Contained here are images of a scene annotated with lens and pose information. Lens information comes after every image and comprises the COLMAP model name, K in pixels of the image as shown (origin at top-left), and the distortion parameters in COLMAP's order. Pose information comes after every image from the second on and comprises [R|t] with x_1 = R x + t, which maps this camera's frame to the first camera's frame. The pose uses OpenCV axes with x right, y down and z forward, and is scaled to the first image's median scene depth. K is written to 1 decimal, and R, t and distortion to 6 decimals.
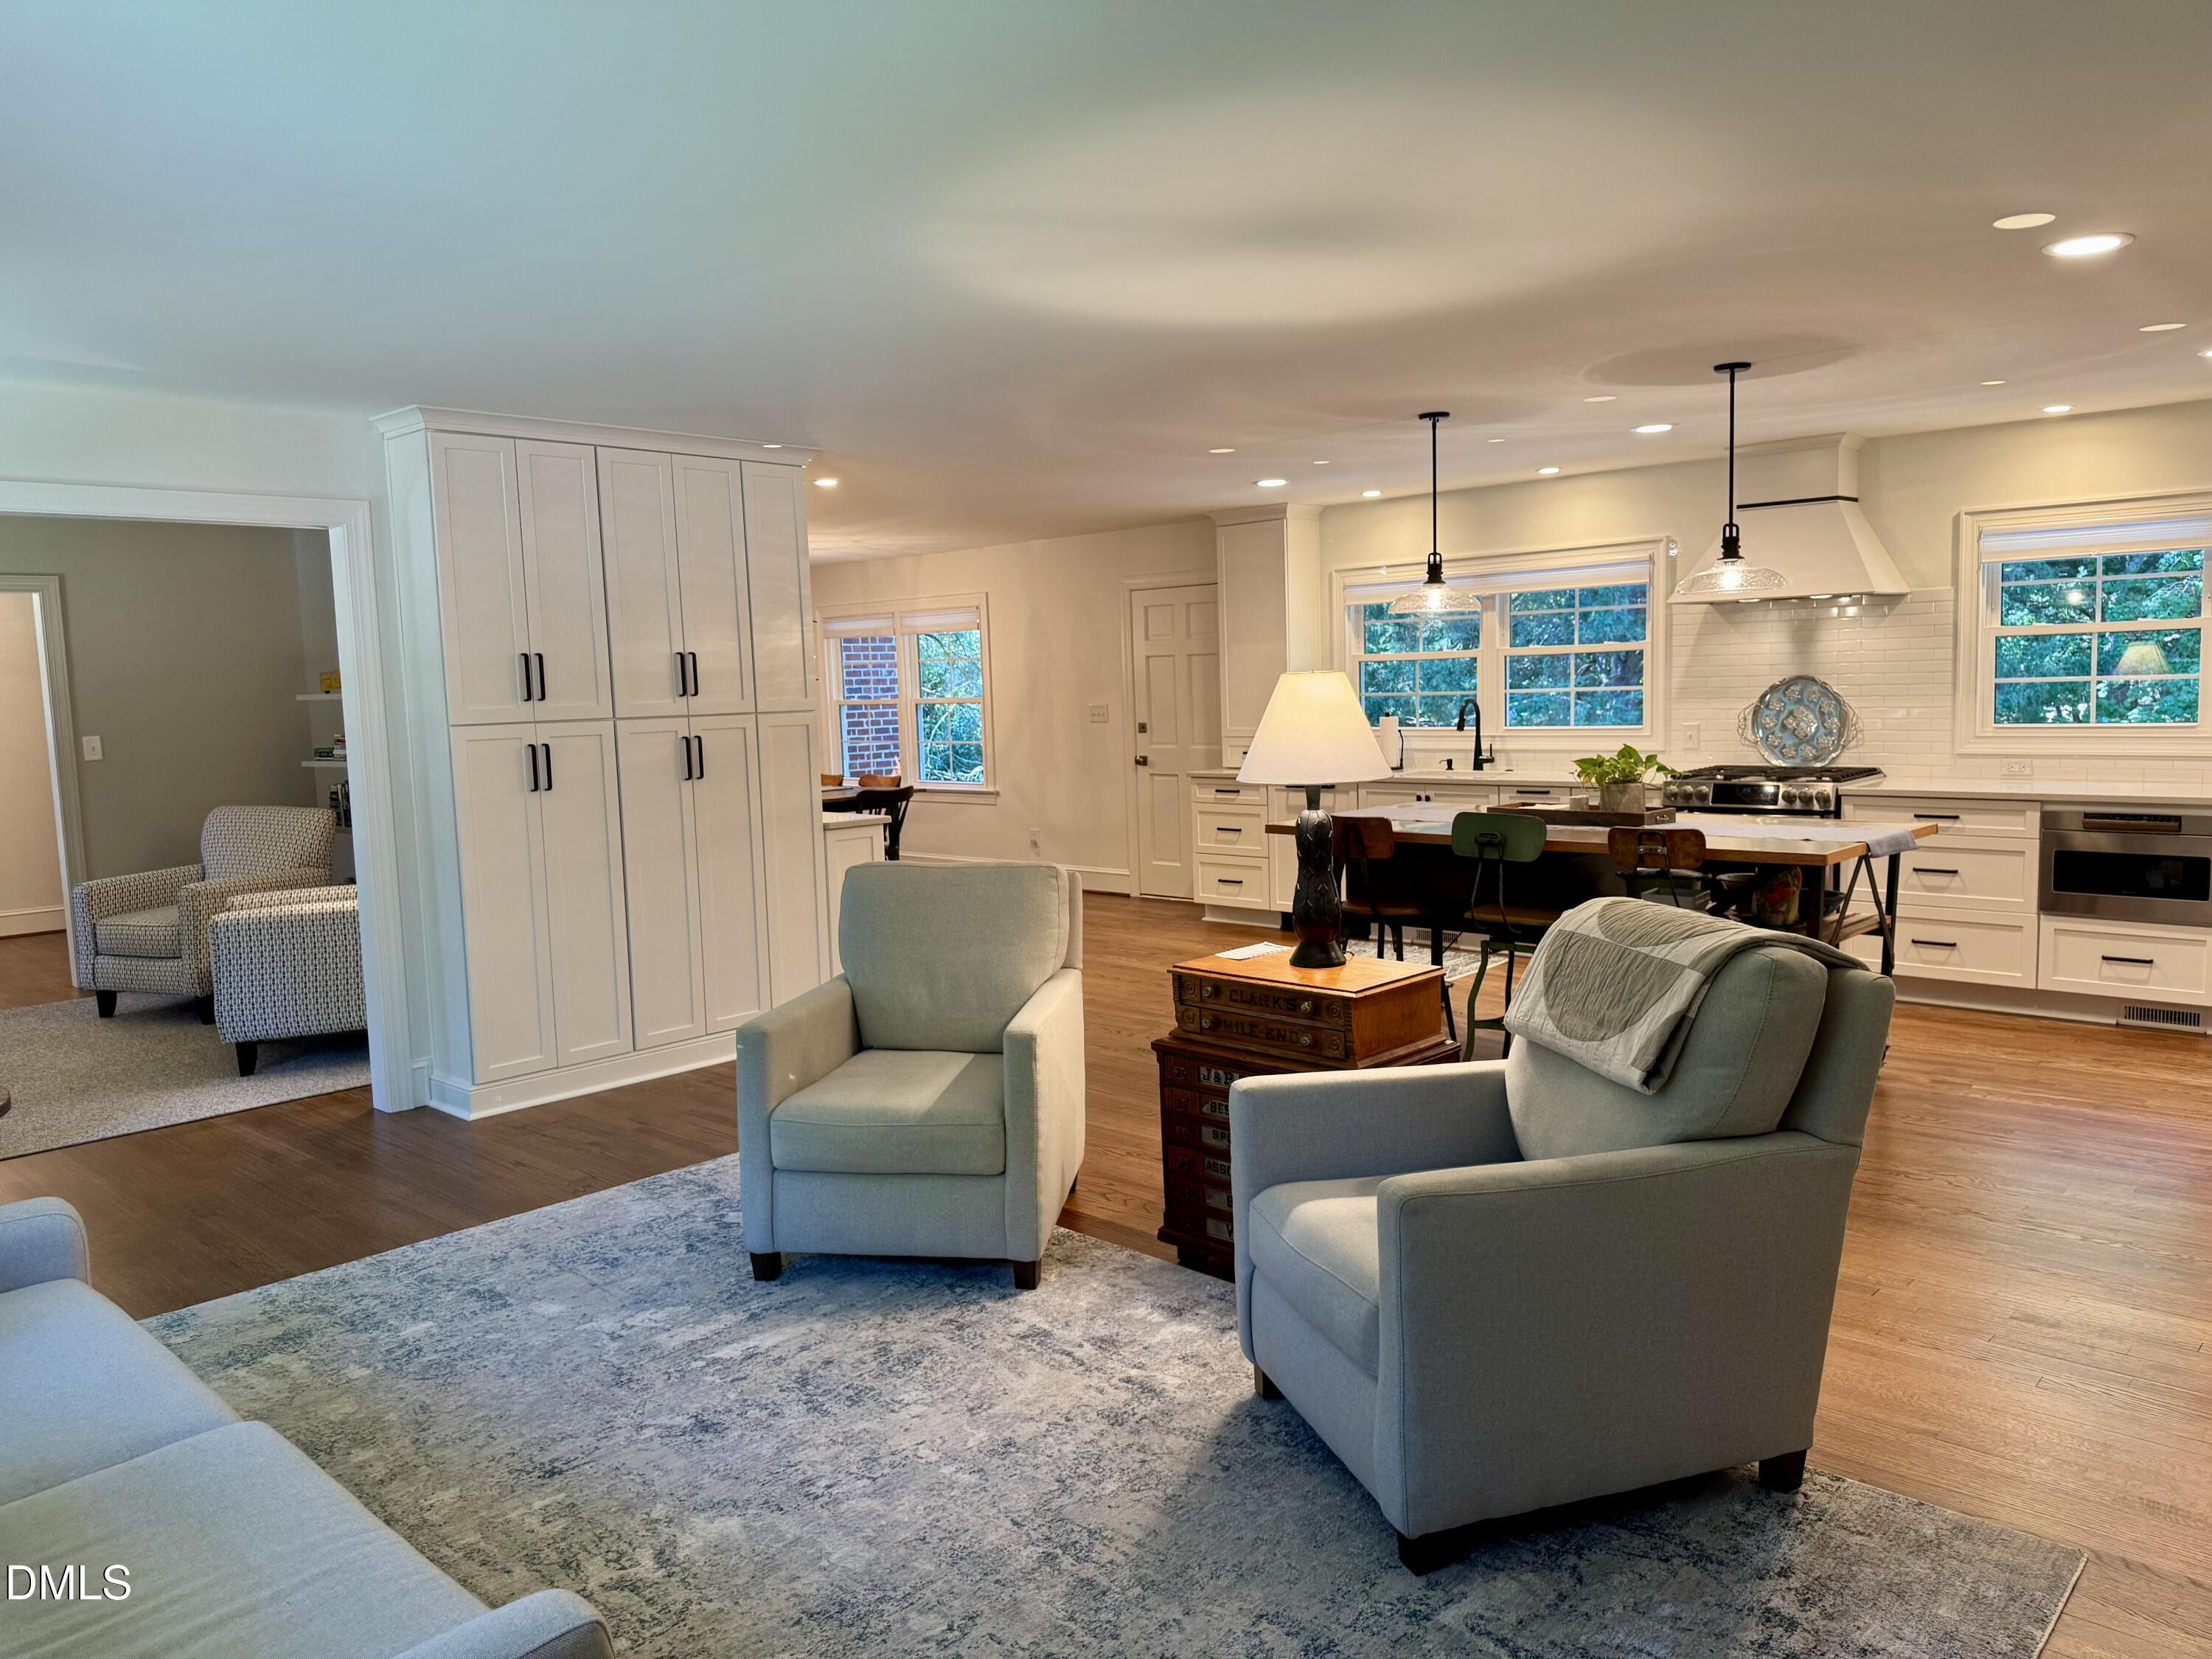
lens RADIAL K [[1564.4, 0, 1095.7], [0, 1564.4, 849.3], [0, 0, 1]] dist [0.028505, -0.029668]
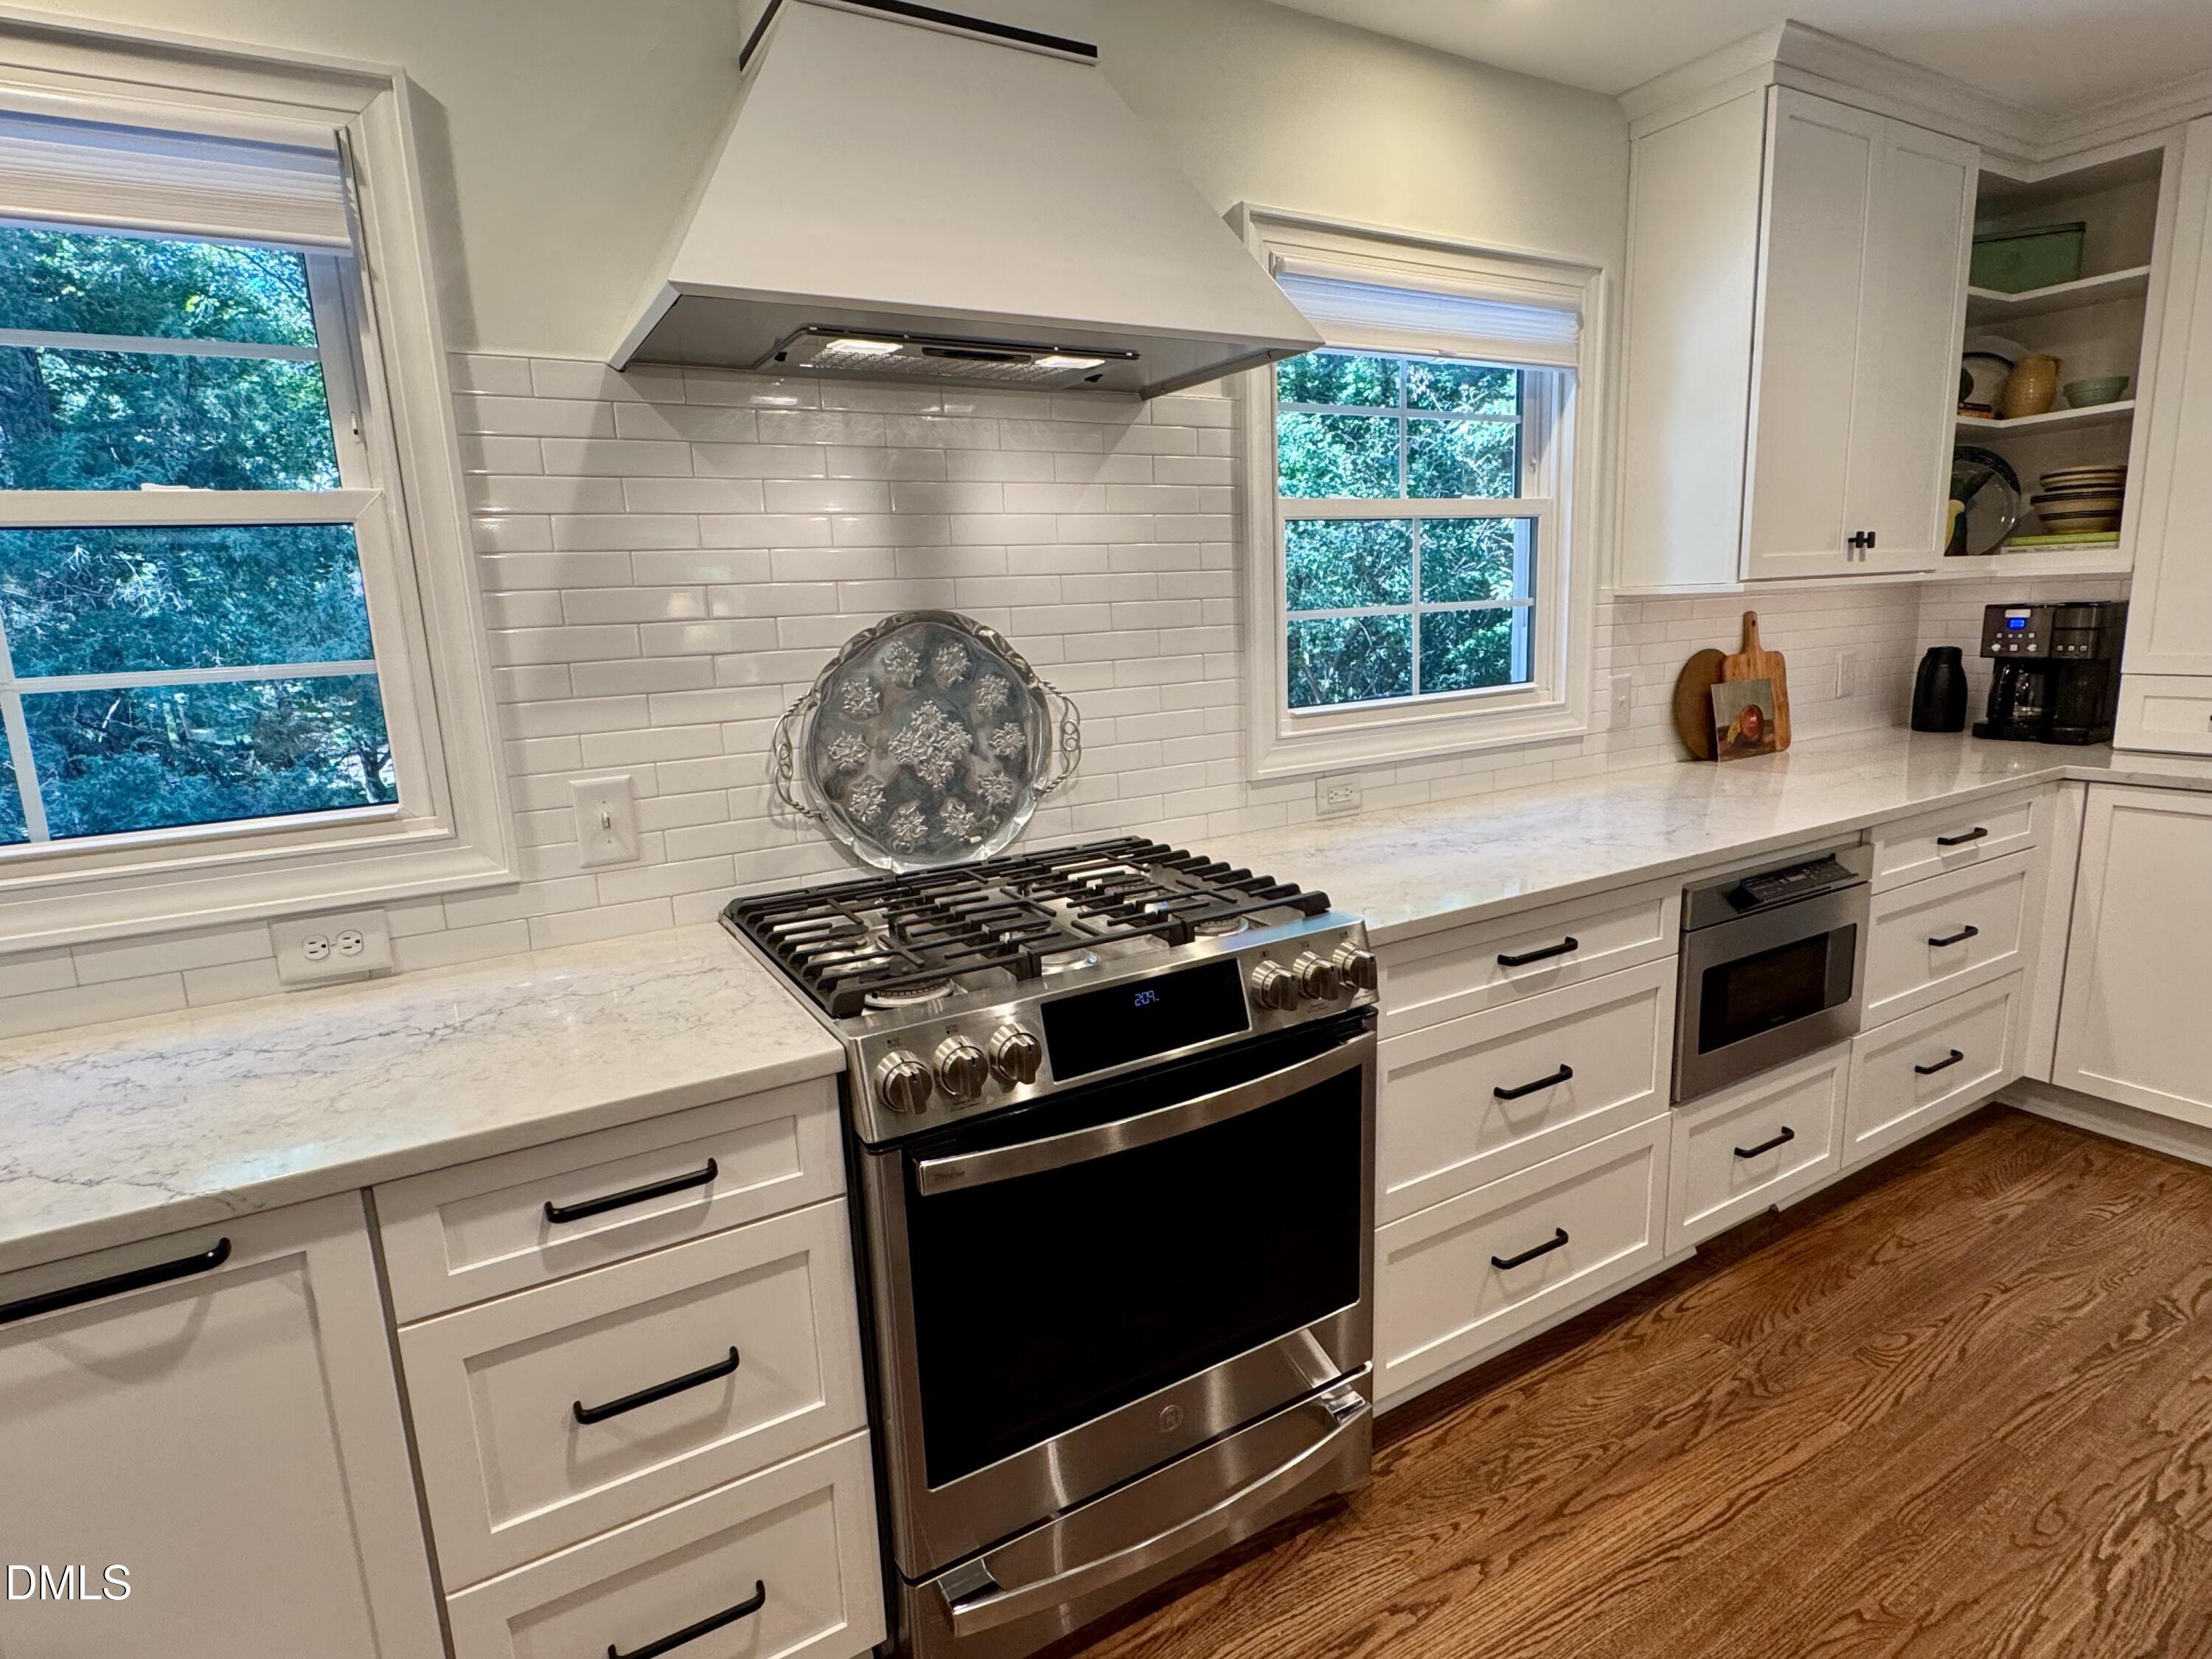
lens RADIAL K [[1146.9, 0, 1106.3], [0, 1146.9, 823.9], [0, 0, 1]] dist [0.006039, -0.003218]
pose [[0.283560, -0.164704, 0.944704, 0.229215], [0.134494, 0.982233, 0.130877, -0.100657], [-0.949476, 0.089945, 0.300674, 0.974458]]
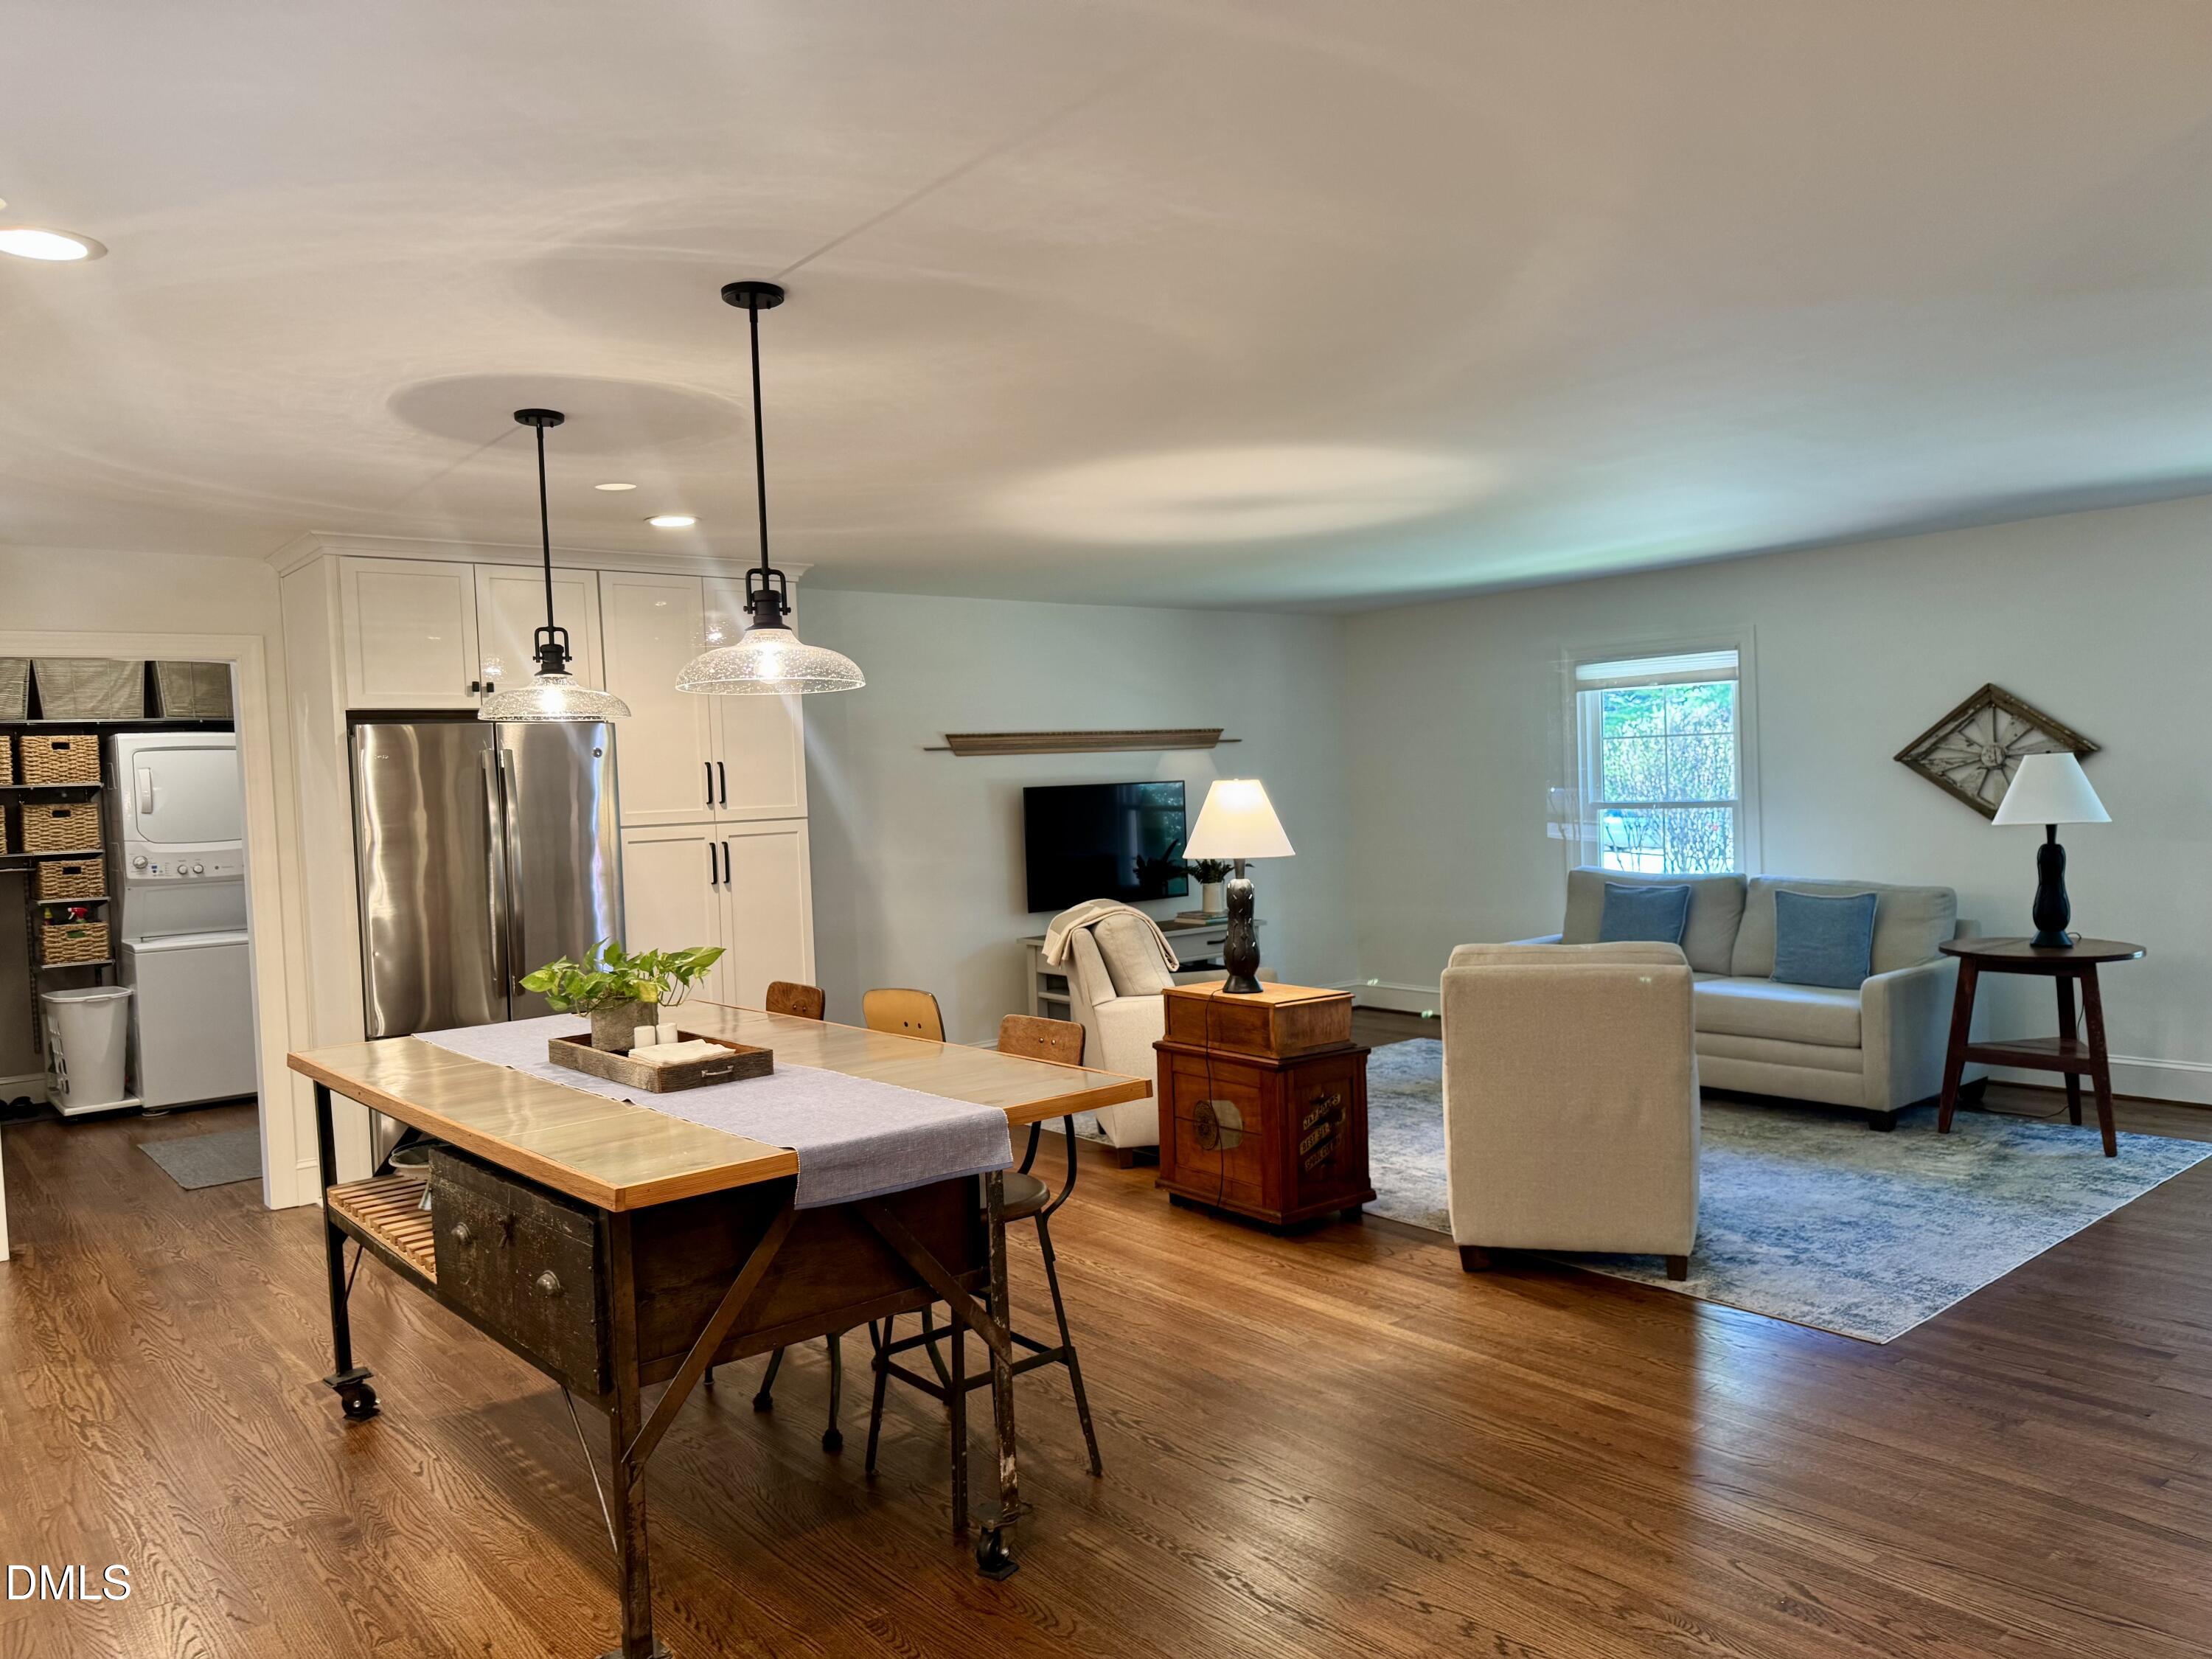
lens RADIAL K [[1564.4, 0, 1088.8], [0, 1564.4, 846.8], [0, 0, 1]] dist [0.028505, -0.029668]
pose [[-0.989355, 0.064773, 0.130312, 0.052761], [0.083570, 0.985986, 0.144389, -0.150863], [-0.119133, 0.153742, -0.980903, 1.338441]]
